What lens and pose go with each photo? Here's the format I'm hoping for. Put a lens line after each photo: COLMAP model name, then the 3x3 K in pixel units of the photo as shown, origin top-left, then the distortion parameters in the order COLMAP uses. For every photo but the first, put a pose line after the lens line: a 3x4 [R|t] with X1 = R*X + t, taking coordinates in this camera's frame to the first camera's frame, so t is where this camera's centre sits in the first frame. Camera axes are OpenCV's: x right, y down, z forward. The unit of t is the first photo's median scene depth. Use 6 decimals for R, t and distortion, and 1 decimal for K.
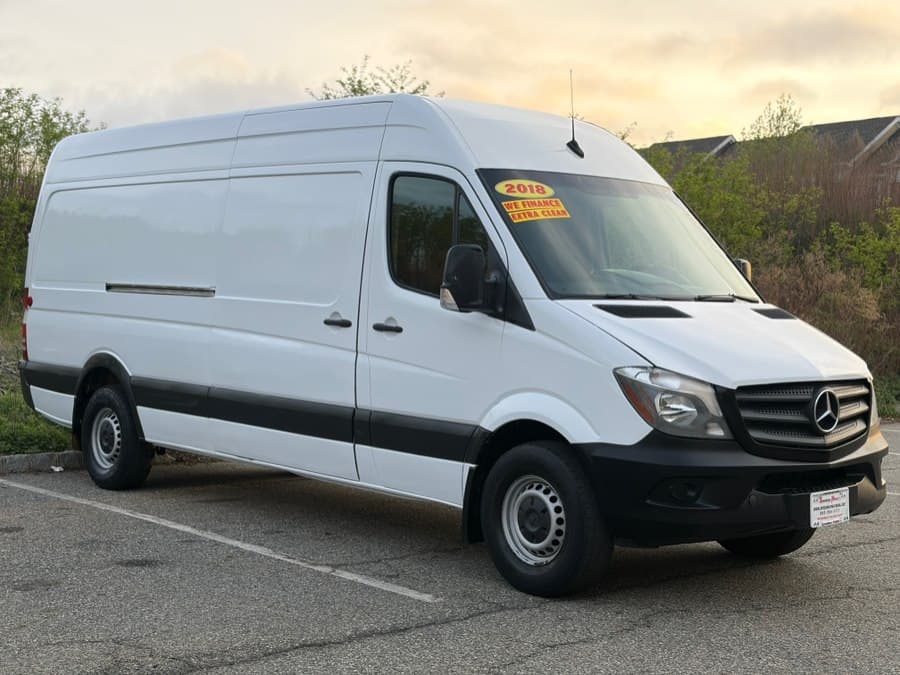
lens RADIAL K [[1362.8, 0, 450.0], [0, 1362.8, 337.5], [0, 0, 1]] dist [0.064594, 0.068536]
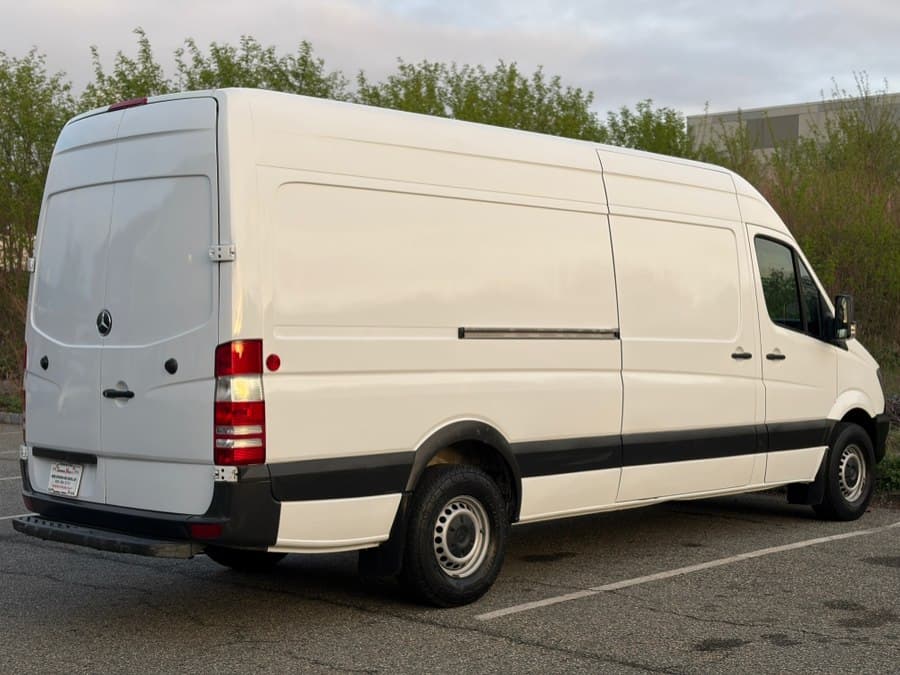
lens RADIAL K [[1362.8, 0, 450.0], [0, 1362.8, 337.5], [0, 0, 1]] dist [0.064594, 0.068536]
pose [[-0.073849, -0.039376, 0.996492, -1.299139], [0.025501, 0.998819, 0.041358, -0.085765], [-0.996943, 0.028466, -0.072758, 1.391973]]
